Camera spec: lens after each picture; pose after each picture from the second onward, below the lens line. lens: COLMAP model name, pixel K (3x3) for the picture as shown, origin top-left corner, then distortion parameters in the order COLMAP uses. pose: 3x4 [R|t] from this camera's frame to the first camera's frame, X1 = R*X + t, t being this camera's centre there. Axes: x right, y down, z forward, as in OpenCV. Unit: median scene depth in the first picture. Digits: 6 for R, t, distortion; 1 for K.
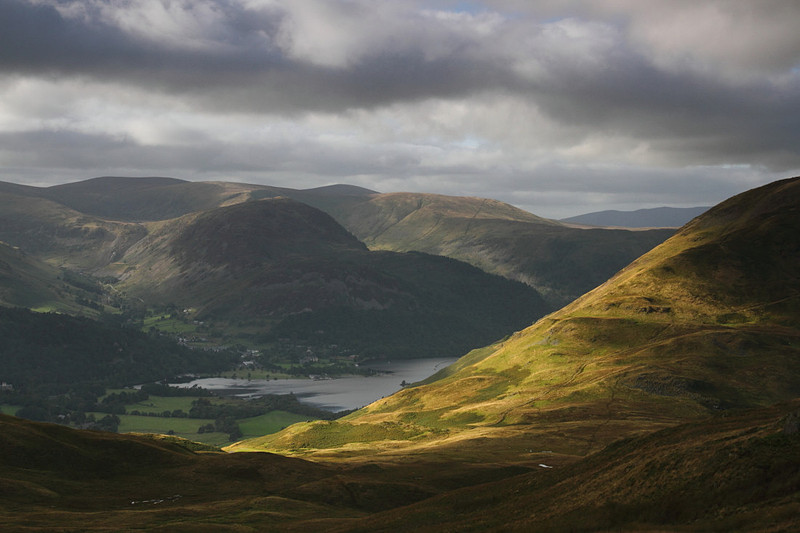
lens RADIAL K [[1220.9, 0, 402.3], [0, 1220.9, 283.6], [0, 0, 1]] dist [0.133210, 0.109278]
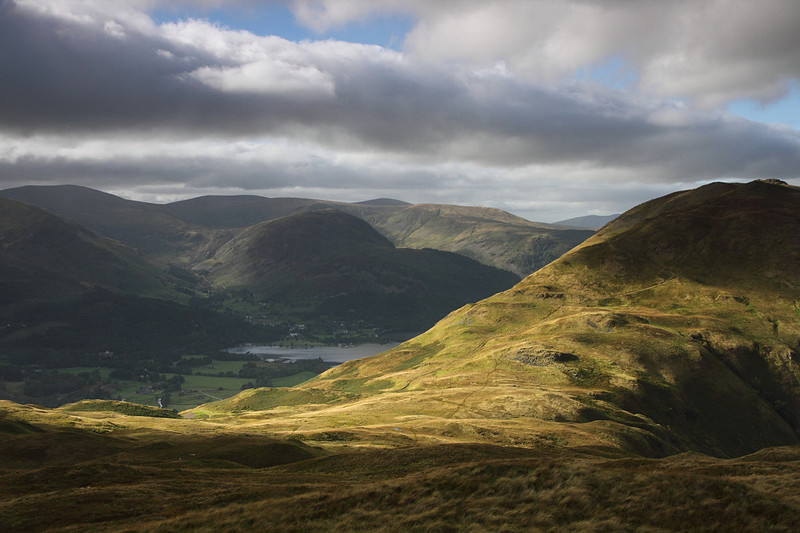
lens RADIAL K [[912.6, 0, 400.0], [0, 912.6, 266.5], [0, 0, 1]] dist [0.025847, 0.014640]
pose [[0.998865, -0.009990, -0.046577, 0.046762], [0.009718, 0.999934, -0.006051, -0.002340], [0.046635, 0.005592, 0.998896, 0.025277]]
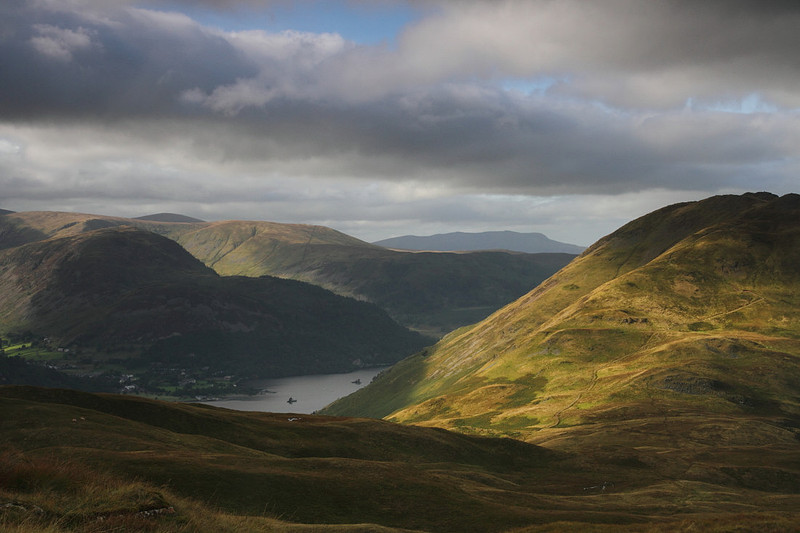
lens RADIAL K [[1156.6, 0, 400.0], [0, 1156.6, 266.5], [0, 0, 1]] dist [0.121003, -0.010025]
pose [[0.984452, -0.017784, 0.174752, -0.094600], [0.023737, 0.999205, -0.032033, 0.000415], [-0.174043, 0.035683, 0.984091, -0.006654]]
